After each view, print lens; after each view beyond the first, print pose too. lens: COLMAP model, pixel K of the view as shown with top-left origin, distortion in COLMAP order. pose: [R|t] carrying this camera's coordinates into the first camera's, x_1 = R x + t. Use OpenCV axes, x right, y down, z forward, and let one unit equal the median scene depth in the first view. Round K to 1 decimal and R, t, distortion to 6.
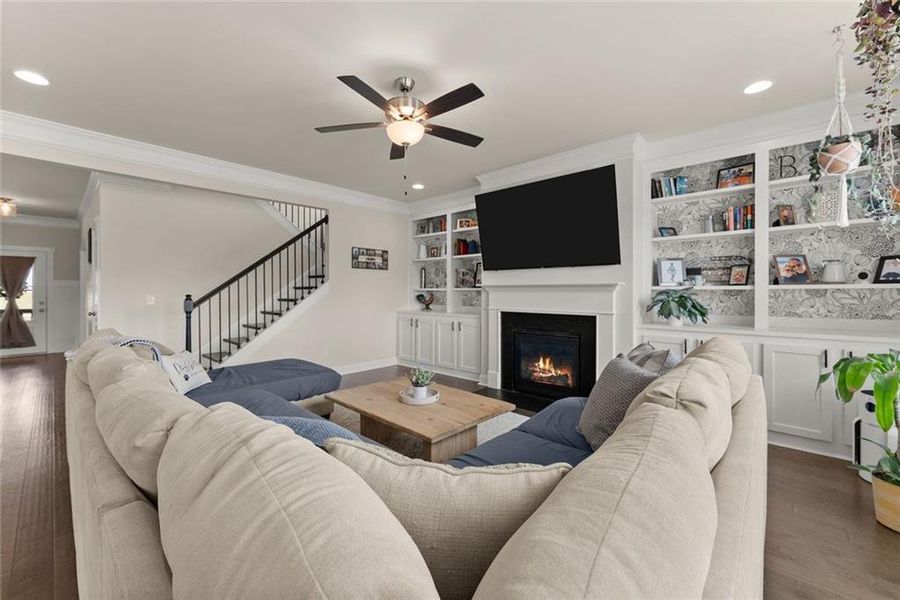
lens RADIAL K [[362.3, 0, 447.2], [0, 362.3, 290.9], [0, 0, 1]] dist [-0.001228, 0.000464]
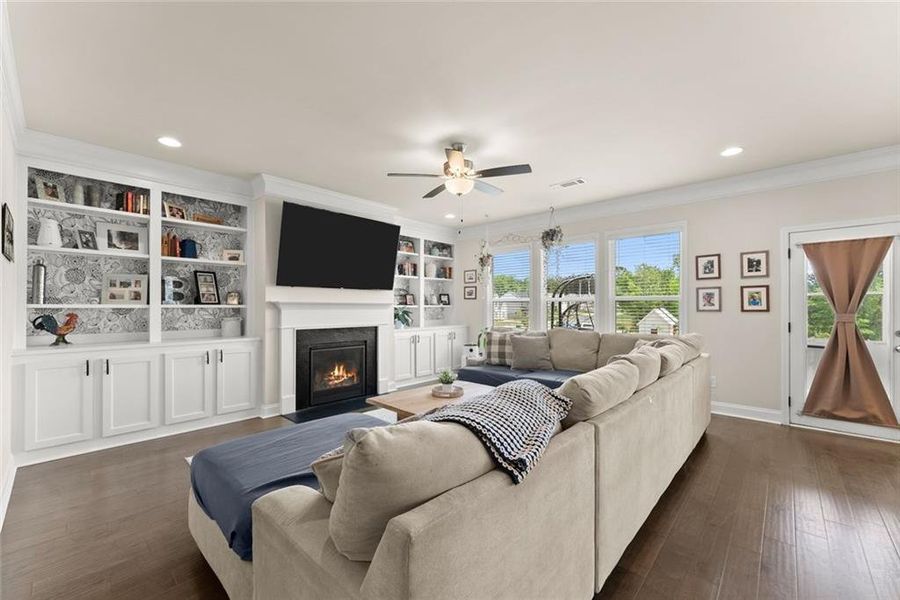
lens RADIAL K [[362.3, 0, 449.7], [0, 362.3, 306.4], [0, 0, 1]] dist [-0.001228, 0.000464]
pose [[-0.002243, 0.004379, 0.999988, -0.981851], [0.002653, 0.999987, -0.004373, 0.000415], [-0.999994, 0.002643, -0.002255, 0.718690]]
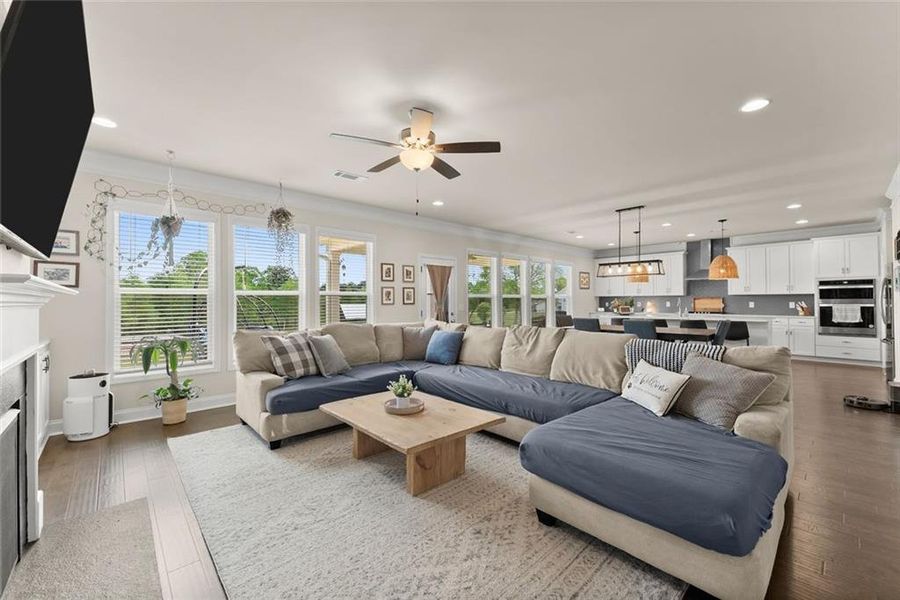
lens RADIAL K [[362.3, 0, 447.6], [0, 362.3, 294.5], [0, 0, 1]] dist [-0.001228, 0.000464]
pose [[-0.997071, 0.008184, 0.076039, -0.207246], [0.006887, 0.999826, -0.017311, -0.001495], [-0.076167, -0.016737, -0.996955, 1.451382]]
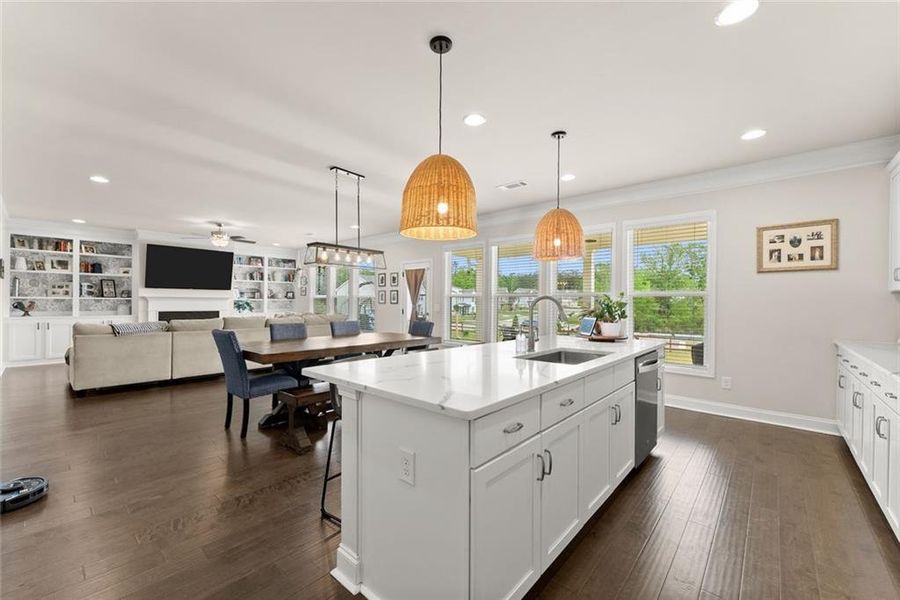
lens RADIAL K [[362.3, 0, 450.9], [0, 362.3, 302.9], [0, 0, 1]] dist [-0.001228, 0.000464]
pose [[-0.023213, -0.001571, 0.999729, -2.009778], [-0.005961, 0.999981, 0.001433, 0.004207], [-0.999713, -0.005926, -0.023222, -0.475875]]
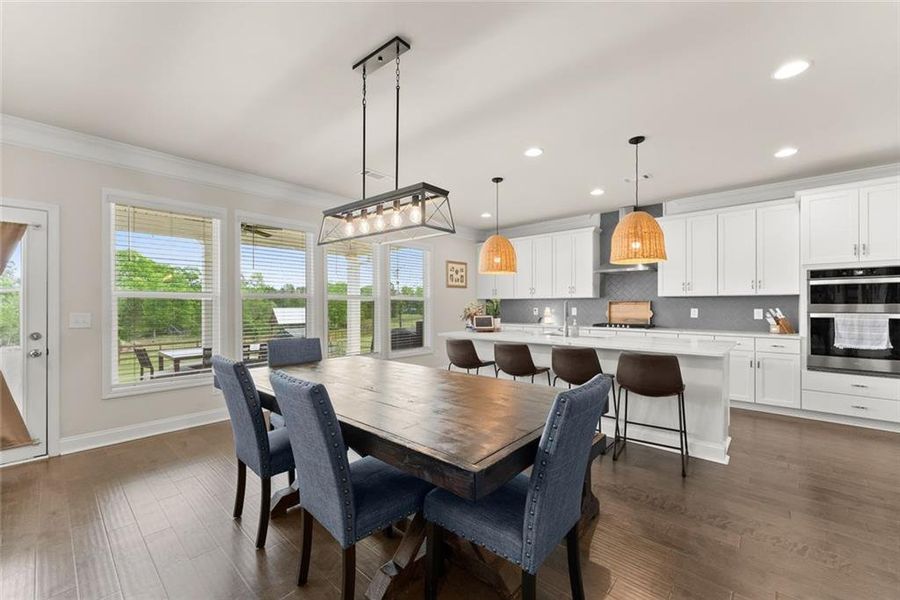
lens RADIAL K [[362.3, 0, 449.5], [0, 362.3, 303.0], [0, 0, 1]] dist [-0.001228, 0.000464]
pose [[-0.999814, 0.003568, -0.018945, -0.981433], [0.003659, 0.999982, -0.004733, 0.001536], [0.018928, -0.004802, -0.999809, 0.396744]]
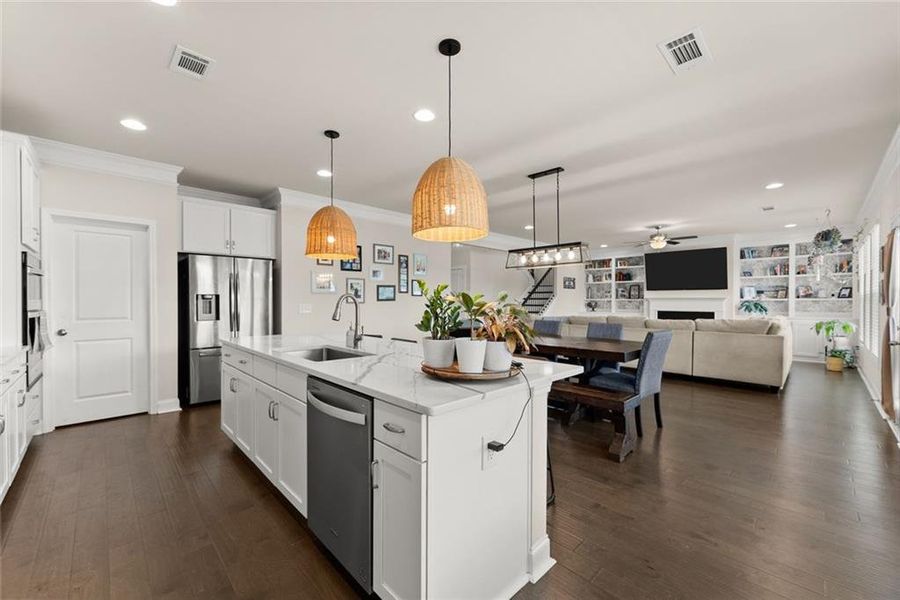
lens RADIAL K [[362.3, 0, 445.0], [0, 362.3, 301.2], [0, 0, 1]] dist [-0.001228, 0.000464]
pose [[0.998340, 0.002921, -0.057516, -1.121307], [-0.002826, 0.999994, 0.001746, 0.003383], [0.057521, -0.001581, 0.998343, -1.329565]]
